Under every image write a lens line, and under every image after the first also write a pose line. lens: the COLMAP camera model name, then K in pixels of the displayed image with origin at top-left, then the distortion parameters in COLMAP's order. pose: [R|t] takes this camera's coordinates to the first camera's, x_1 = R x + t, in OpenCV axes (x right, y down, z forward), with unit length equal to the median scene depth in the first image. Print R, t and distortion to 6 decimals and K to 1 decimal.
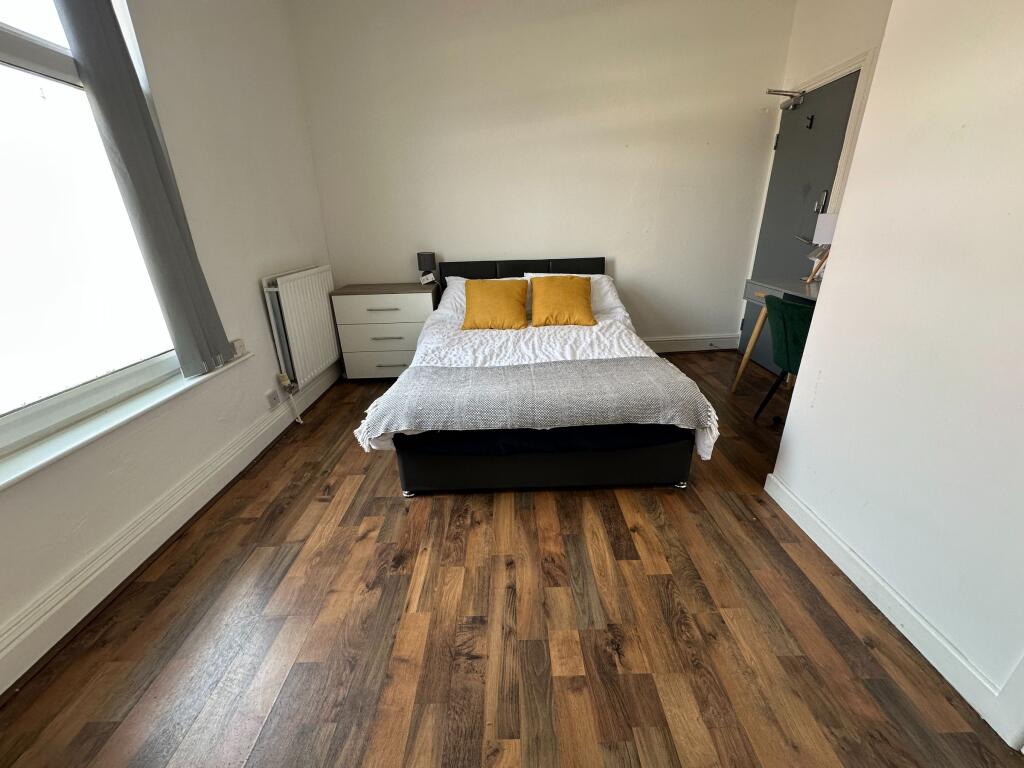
lens RADIAL K [[412.5, 0, 510.9], [0, 412.5, 385.2], [0, 0, 1]] dist [0.001480, 0.000184]
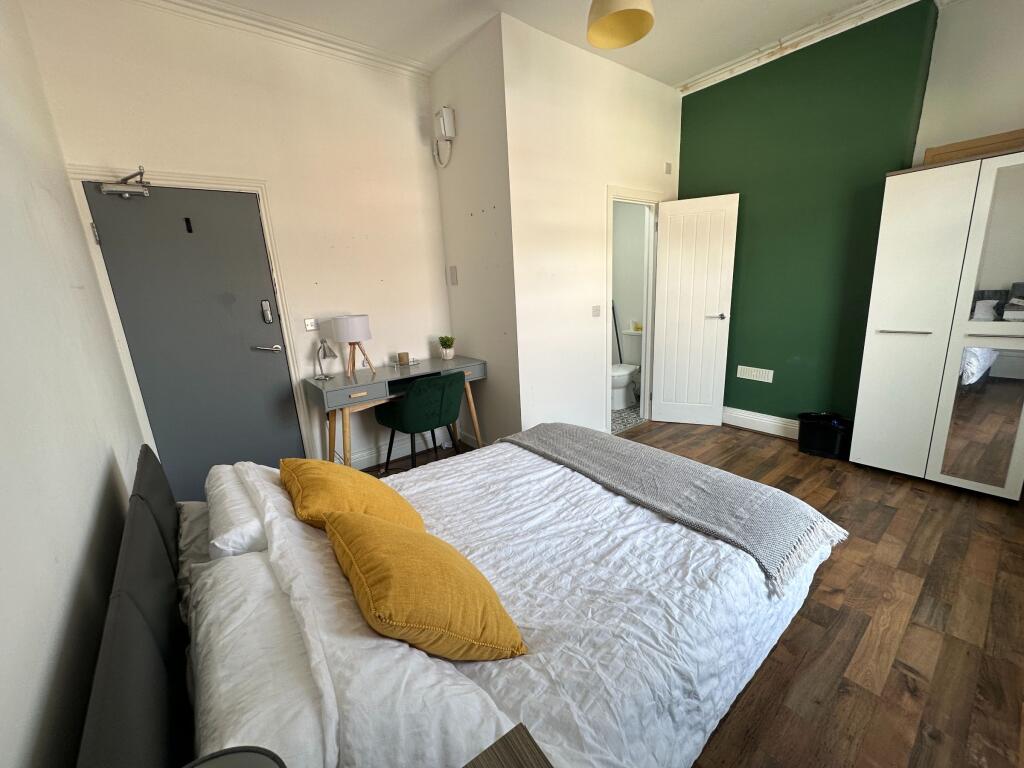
lens RADIAL K [[412.5, 0, 508.8], [0, 412.5, 381.3], [0, 0, 1]] dist [0.001480, 0.000184]
pose [[-0.613149, -0.135528, 0.778255, -0.498918], [0.352198, 0.834943, 0.422880, -0.685291], [-0.707110, 0.533388, -0.464211, 1.511735]]
